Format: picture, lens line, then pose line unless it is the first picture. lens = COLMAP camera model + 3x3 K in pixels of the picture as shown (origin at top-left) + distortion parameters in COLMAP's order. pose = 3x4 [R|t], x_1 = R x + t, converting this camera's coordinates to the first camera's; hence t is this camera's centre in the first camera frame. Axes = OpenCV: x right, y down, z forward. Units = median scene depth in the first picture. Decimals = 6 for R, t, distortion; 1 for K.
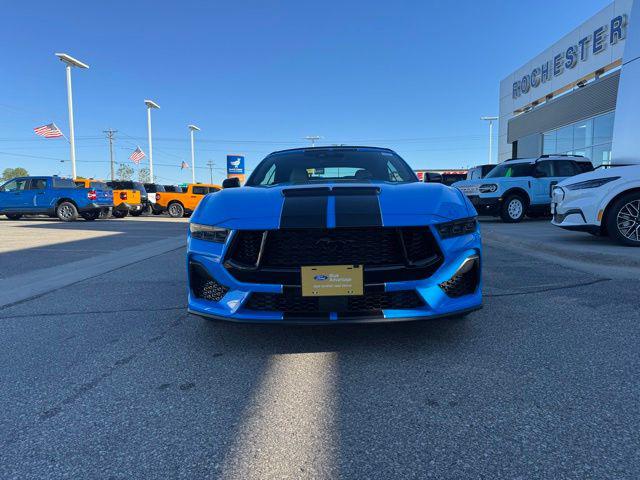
lens RADIAL K [[451.3, 0, 322.4], [0, 451.3, 235.1], [0, 0, 1]] dist [0.031381, -0.051104]
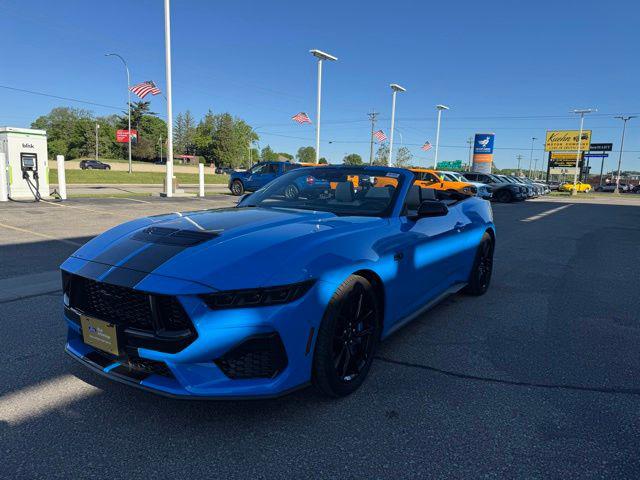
lens RADIAL K [[451.3, 0, 326.7], [0, 451.3, 235.6], [0, 0, 1]] dist [0.031381, -0.051104]
pose [[0.844255, 0.099110, -0.526697, 0.426842], [-0.071112, 0.994779, 0.073203, -0.101396], [0.531202, -0.024347, 0.846895, 0.187650]]
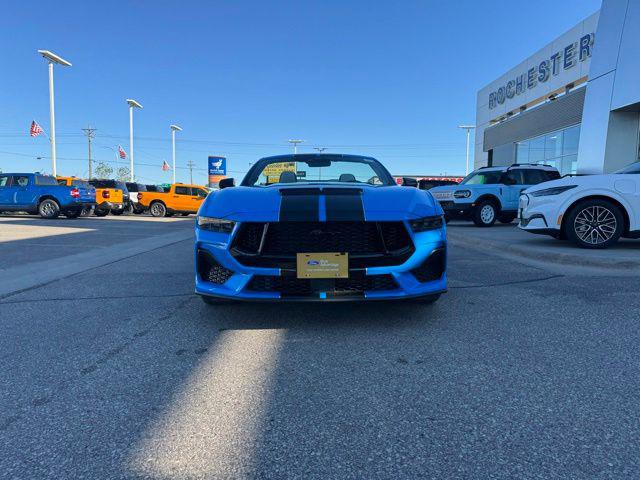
lens RADIAL K [[451.3, 0, 324.9], [0, 451.3, 233.8], [0, 0, 1]] dist [0.031381, -0.051104]
pose [[0.998614, 0.016223, 0.050065, -0.014828], [-0.015700, 0.999818, -0.010804, 0.013113], [-0.050231, 0.010003, 0.998688, -0.087585]]
